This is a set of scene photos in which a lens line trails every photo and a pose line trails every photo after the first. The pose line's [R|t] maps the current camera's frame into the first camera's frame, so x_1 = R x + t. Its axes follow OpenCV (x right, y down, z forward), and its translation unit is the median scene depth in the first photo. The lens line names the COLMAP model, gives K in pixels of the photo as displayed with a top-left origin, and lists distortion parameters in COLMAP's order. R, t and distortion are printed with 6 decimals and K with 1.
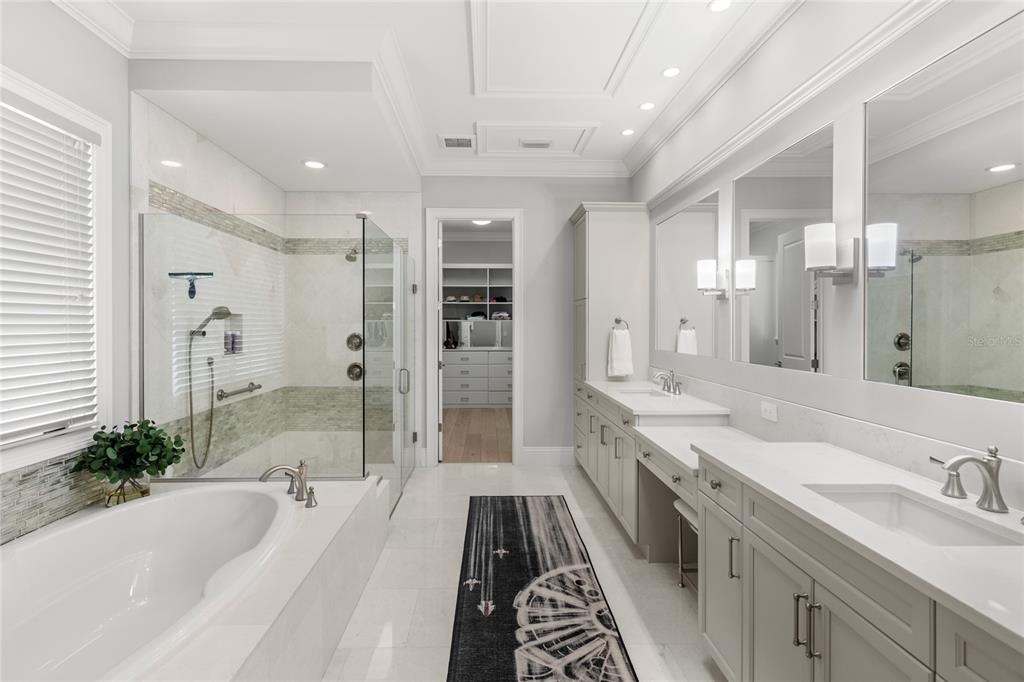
lens RADIAL K [[469.8, 0, 497.4], [0, 469.8, 327.3], [0, 0, 1]] dist [-0.002150, -0.002265]
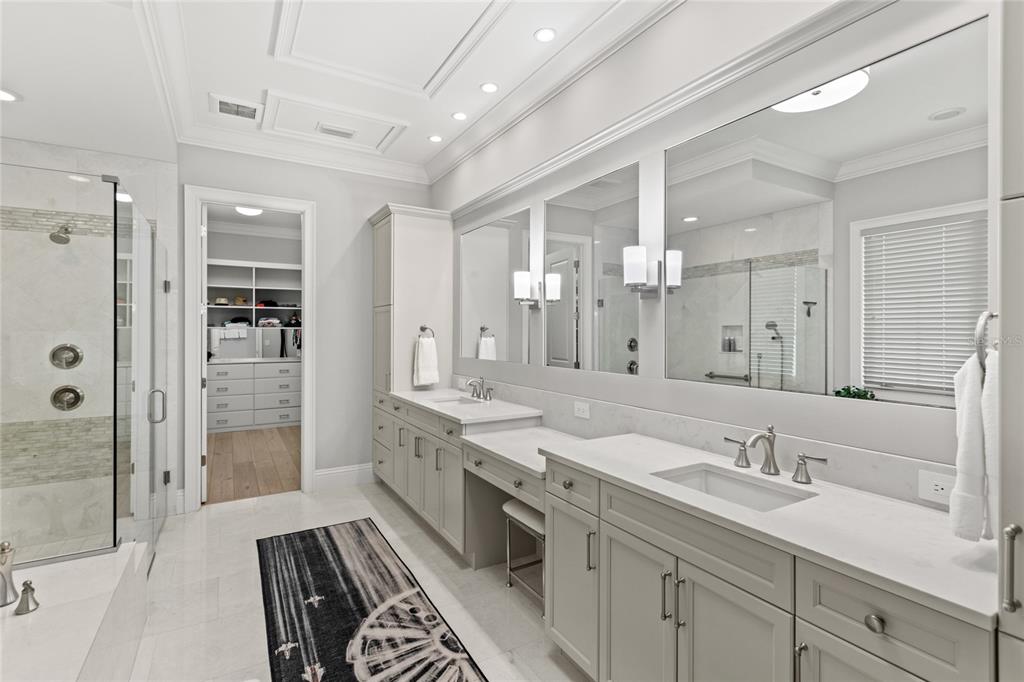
lens RADIAL K [[469.8, 0, 511.3], [0, 469.8, 333.6], [0, 0, 1]] dist [-0.002150, -0.002265]
pose [[0.874624, -0.000250, 0.484802, -0.085497], [0.001964, 0.999993, -0.003027, -0.000207], [-0.484798, 0.003600, 0.874619, 0.075408]]
